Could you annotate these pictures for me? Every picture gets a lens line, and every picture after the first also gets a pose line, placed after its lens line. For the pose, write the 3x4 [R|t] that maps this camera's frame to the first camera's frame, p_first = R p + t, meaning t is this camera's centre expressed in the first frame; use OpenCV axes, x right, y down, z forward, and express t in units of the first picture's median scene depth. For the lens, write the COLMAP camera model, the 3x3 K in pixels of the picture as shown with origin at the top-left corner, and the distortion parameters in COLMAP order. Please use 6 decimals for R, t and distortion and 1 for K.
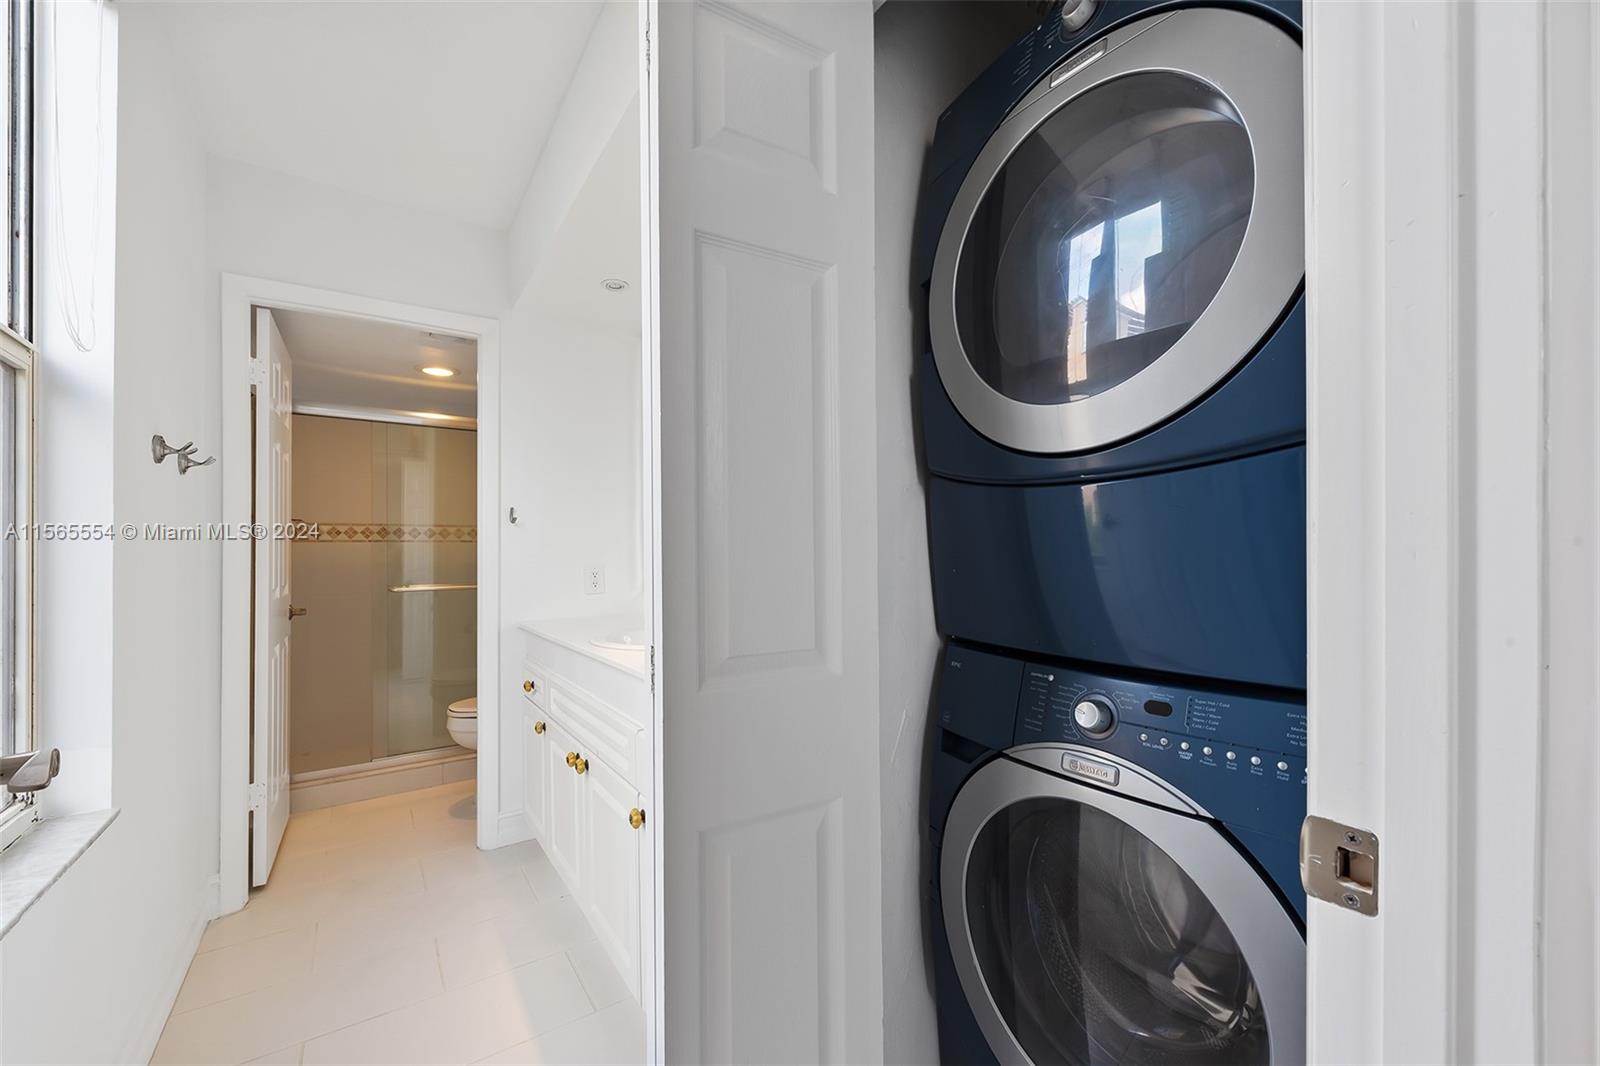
lens RADIAL K [[633.1, 0, 787.1], [0, 633.1, 548.8], [0, 0, 1]] dist [0.009632, -0.002555]
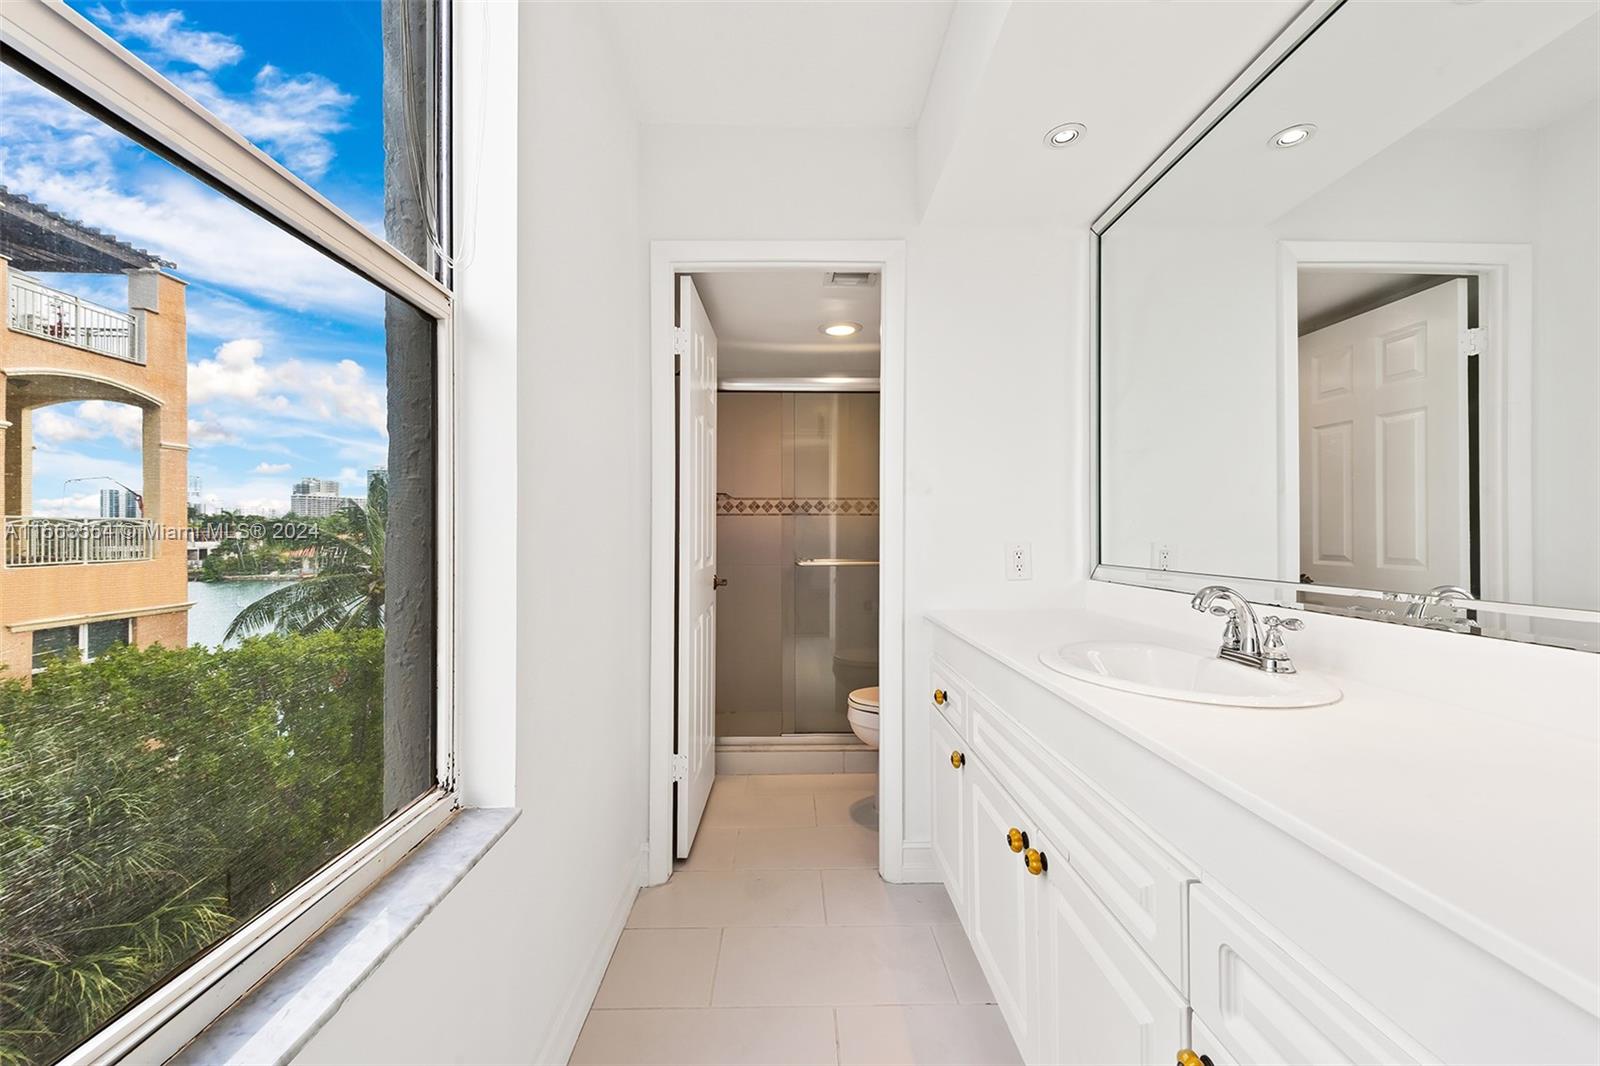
lens RADIAL K [[633.1, 0, 795.3], [0, 633.1, 531.1], [0, 0, 1]] dist [0.009632, -0.002555]
pose [[0.838487, 0.008137, -0.544861, -0.109128], [-0.002871, 0.999941, 0.010514, 0.004952], [0.544914, -0.007251, 0.838461, 0.205243]]
